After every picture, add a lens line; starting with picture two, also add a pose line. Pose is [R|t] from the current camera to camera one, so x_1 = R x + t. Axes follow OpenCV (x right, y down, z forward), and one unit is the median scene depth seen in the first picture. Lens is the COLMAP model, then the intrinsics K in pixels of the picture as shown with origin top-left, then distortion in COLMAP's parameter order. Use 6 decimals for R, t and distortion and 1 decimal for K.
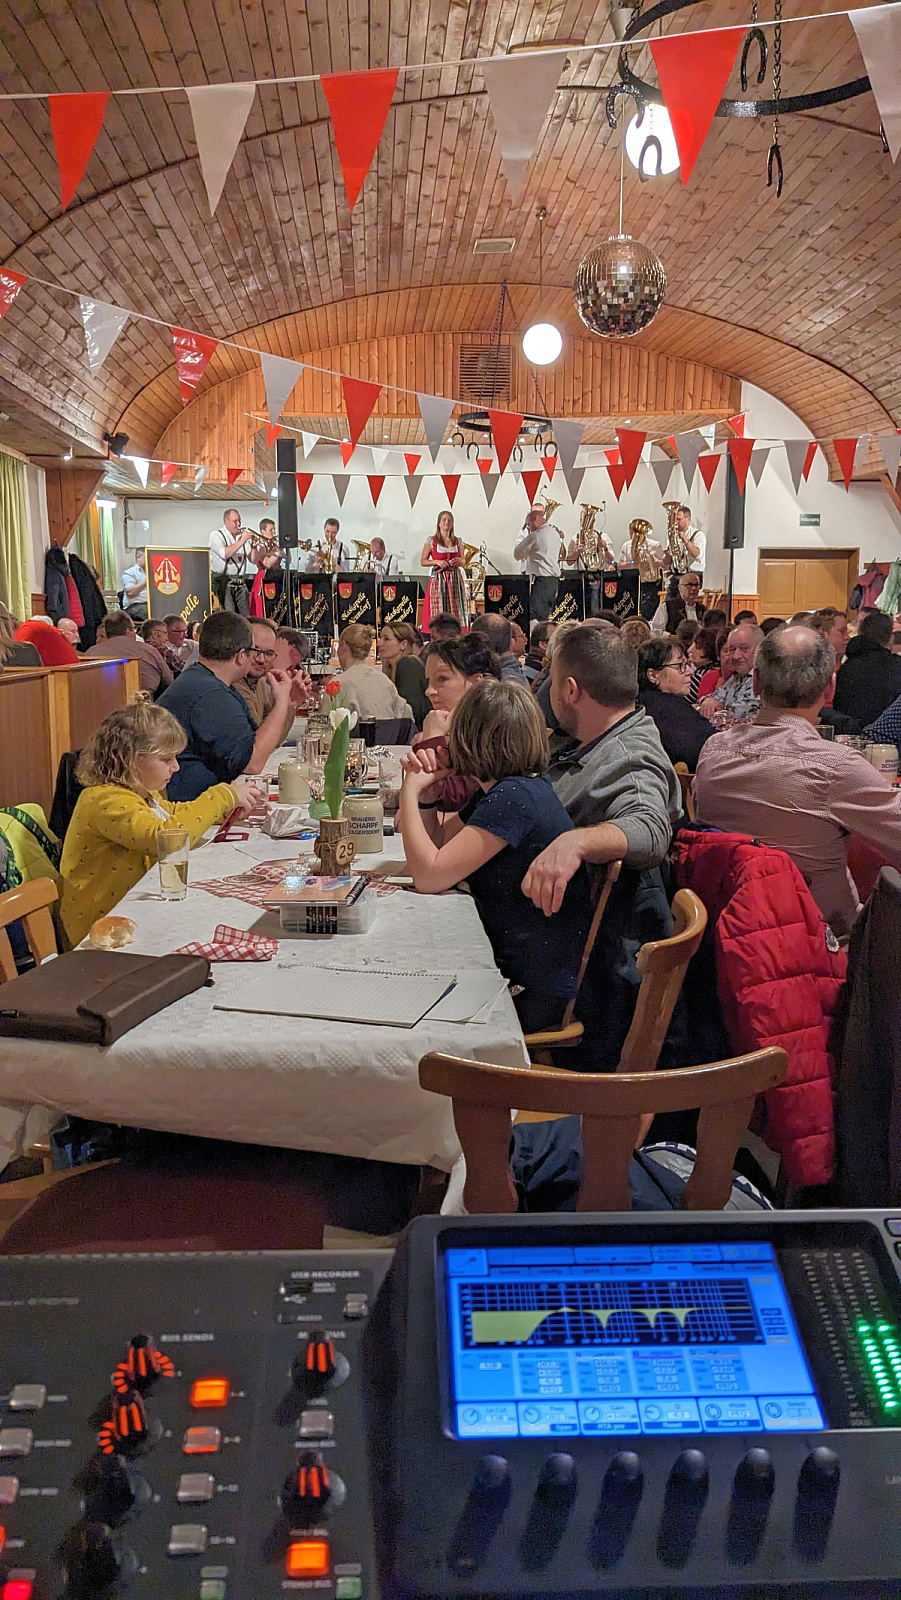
lens RADIAL K [[1263.2, 0, 428.8], [0, 1263.2, 777.4], [0, 0, 1]] dist [0.039315, -0.052769]
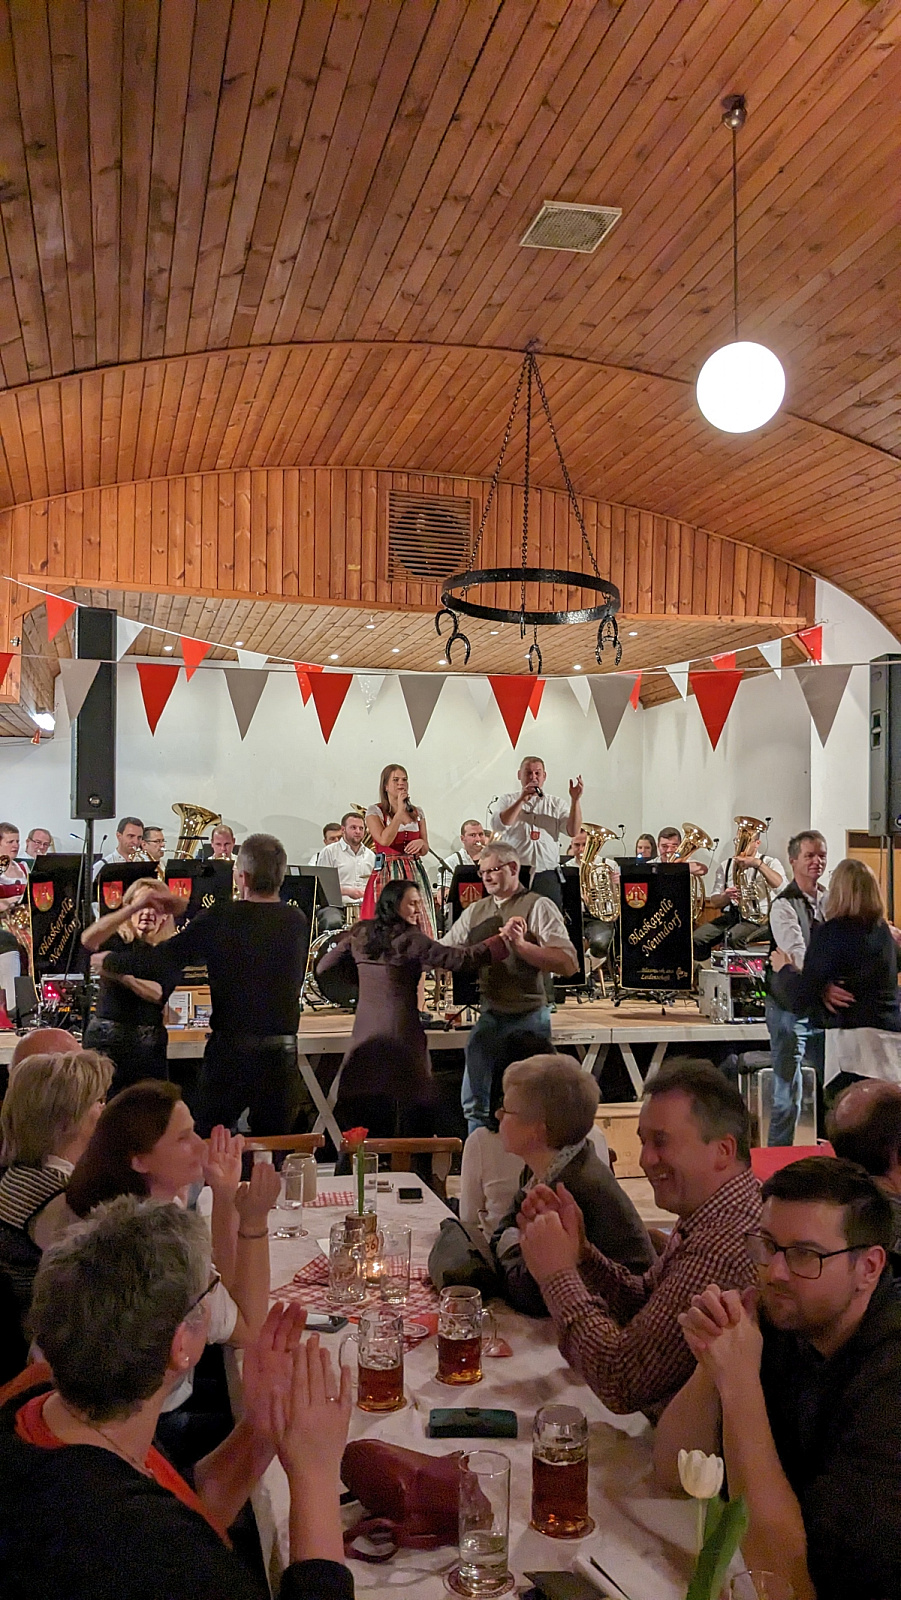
lens RADIAL K [[1260.7, 0, 450.0], [0, 1260.7, 826.0], [0, 0, 1]] dist [0.056666, -0.103238]
pose [[0.976530, 0.017765, 0.214649, -0.101062], [0.018270, 0.986168, -0.164737, -0.117656], [-0.214606, 0.164792, 0.962698, 0.613830]]
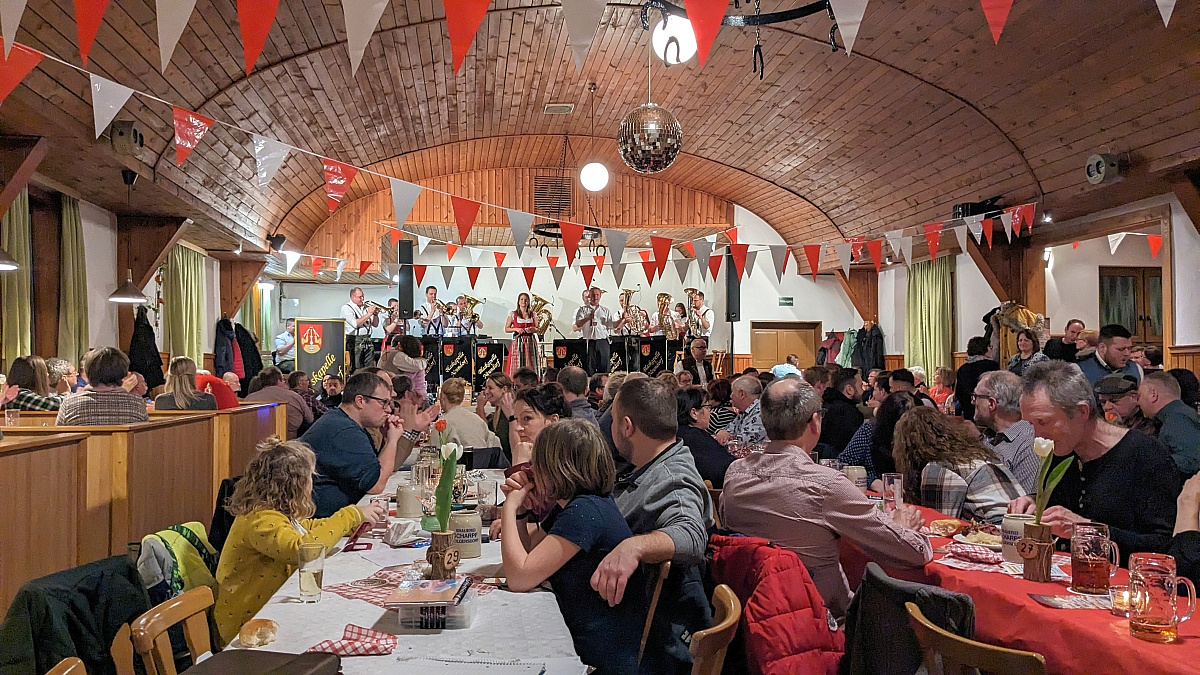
lens RADIAL K [[941.6, 0, 594.9], [0, 941.6, 343.5], [0, 0, 1]] dist [0.074335, -0.146358]
pose [[0.995968, 0.001633, 0.089690, -0.002506], [0.012169, 0.988133, -0.153121, -0.001661], [-0.088876, 0.153595, 0.984129, 0.007921]]
